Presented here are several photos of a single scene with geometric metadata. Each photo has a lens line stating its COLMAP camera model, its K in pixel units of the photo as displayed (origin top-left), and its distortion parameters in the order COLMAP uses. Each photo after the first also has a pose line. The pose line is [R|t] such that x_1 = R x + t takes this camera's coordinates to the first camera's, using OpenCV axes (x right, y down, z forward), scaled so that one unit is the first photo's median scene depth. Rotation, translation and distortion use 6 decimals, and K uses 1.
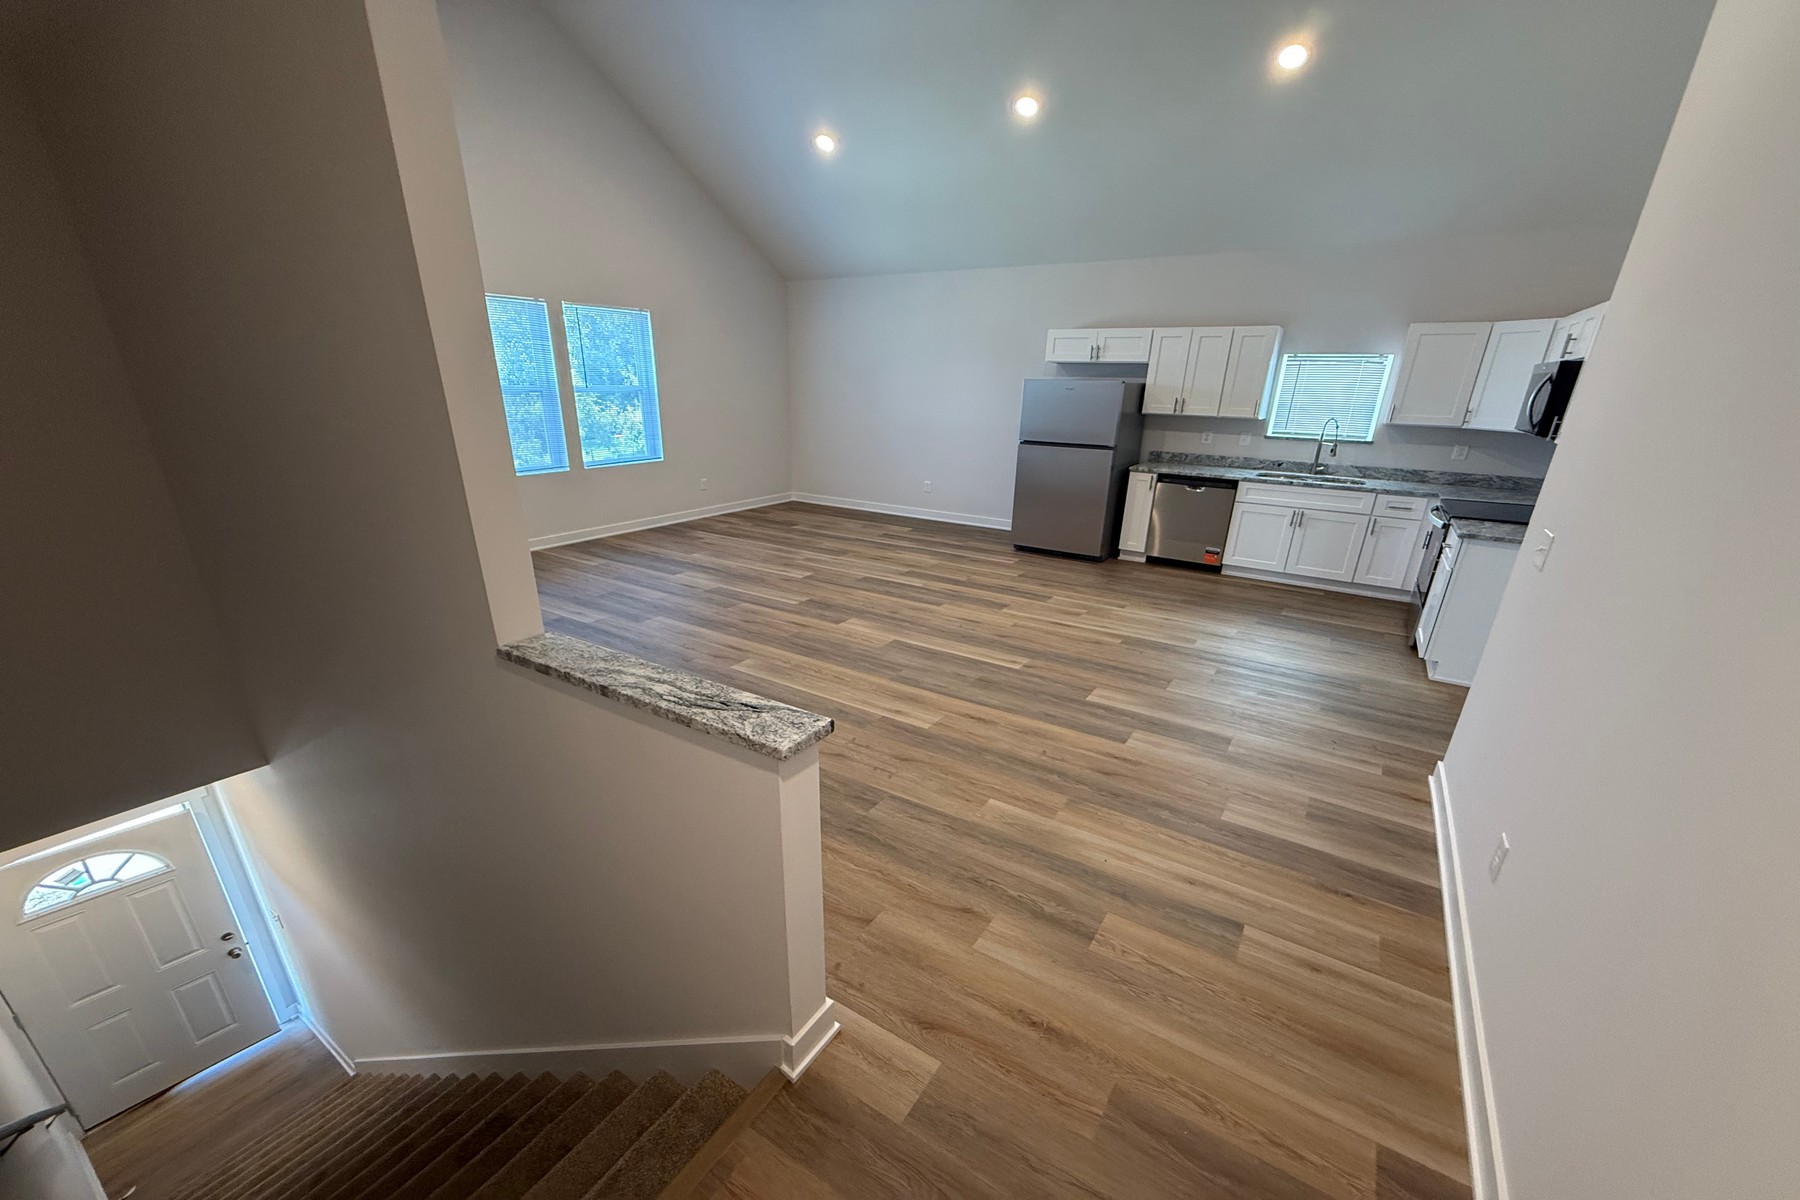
lens RADIAL K [[718.8, 0, 899.4], [0, 718.8, 641.0], [0, 0, 1]] dist [0.000855, -0.000164]
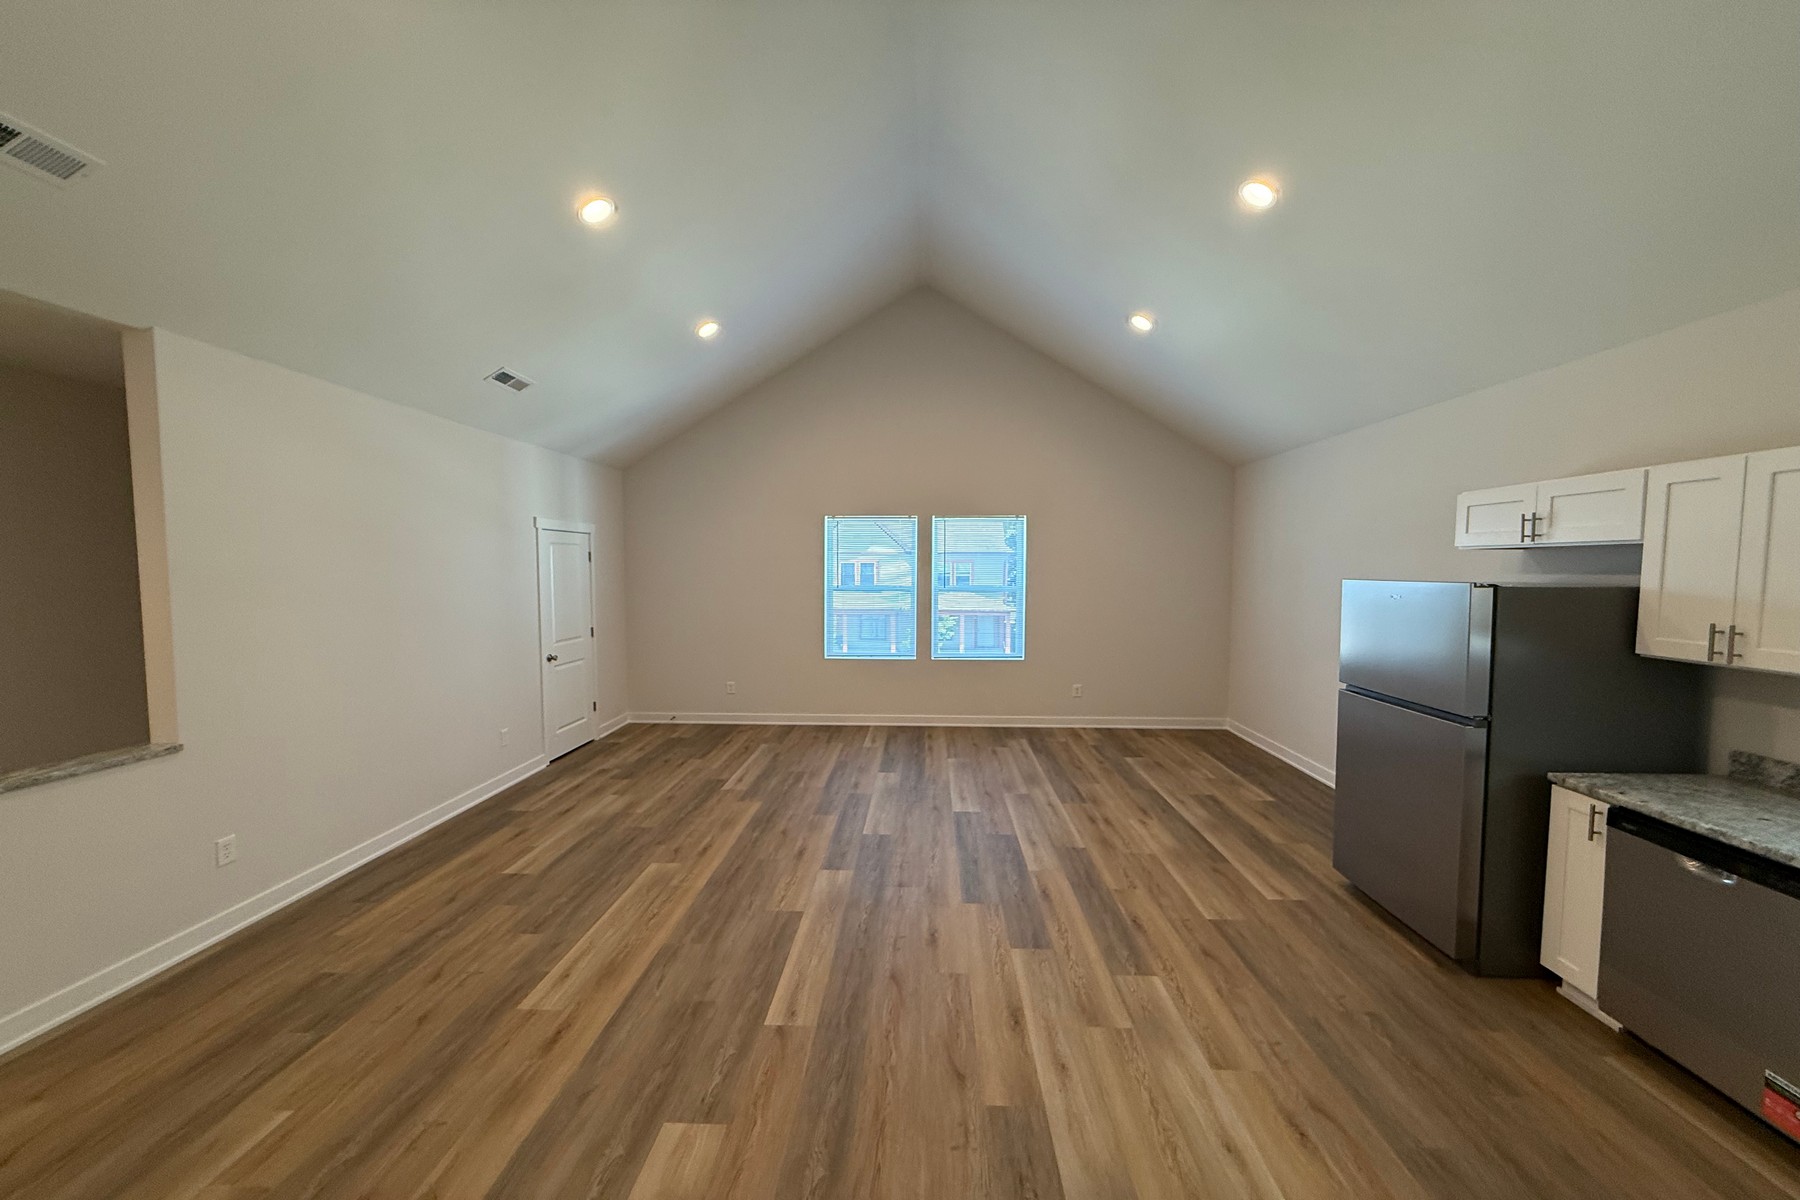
lens RADIAL K [[718.8, 0, 894.3], [0, 718.8, 596.7], [0, 0, 1]] dist [0.000855, -0.000164]
pose [[0.501661, 0.015617, -0.864923, 0.525665], [-0.291595, 0.944376, -0.152075, -0.173163], [0.814437, 0.328497, 0.478311, 0.475857]]
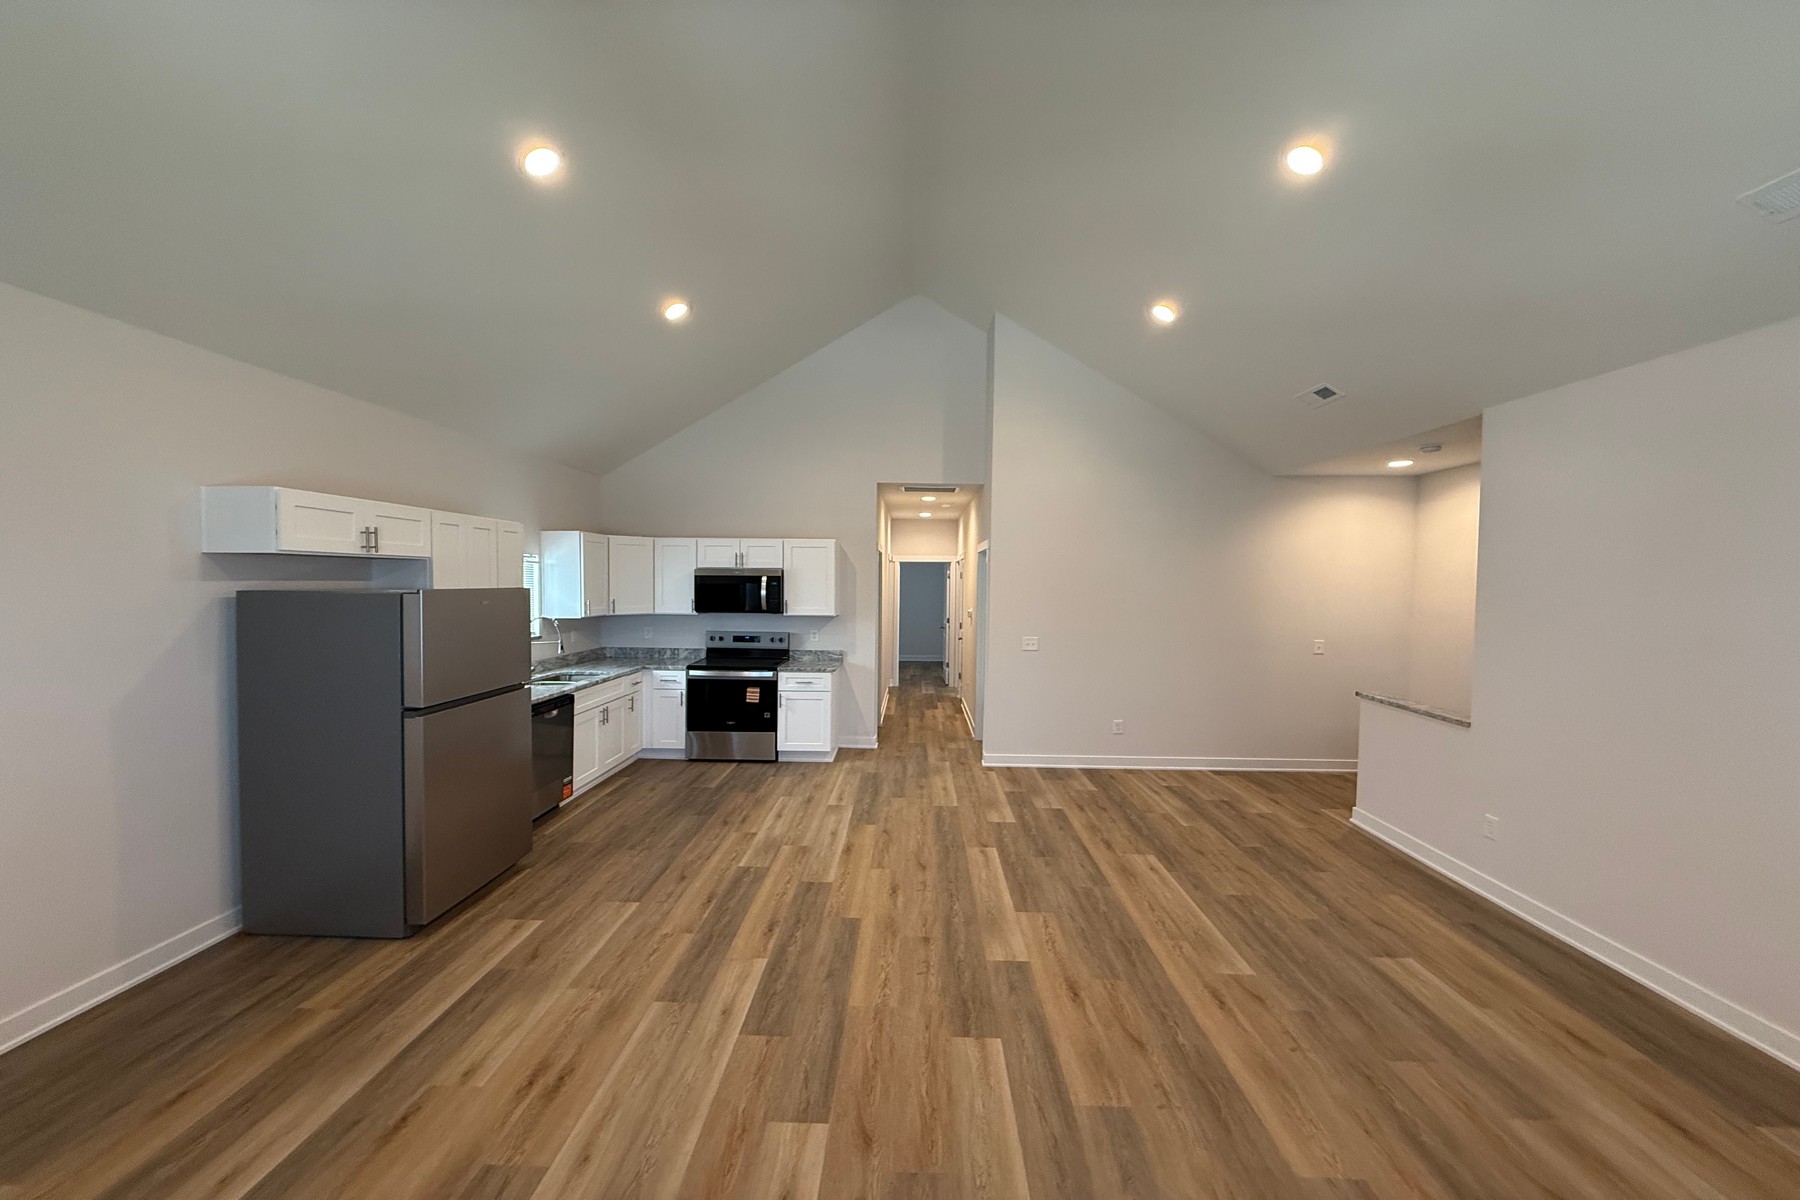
lens RADIAL K [[718.8, 0, 905.1], [0, 718.8, 601.6], [0, 0, 1]] dist [0.000855, -0.000164]
pose [[-0.528793, -0.051942, 0.847160, -0.451539], [0.273672, 0.934380, 0.228115, -0.406666], [-0.803418, 0.352470, -0.479879, 1.046548]]
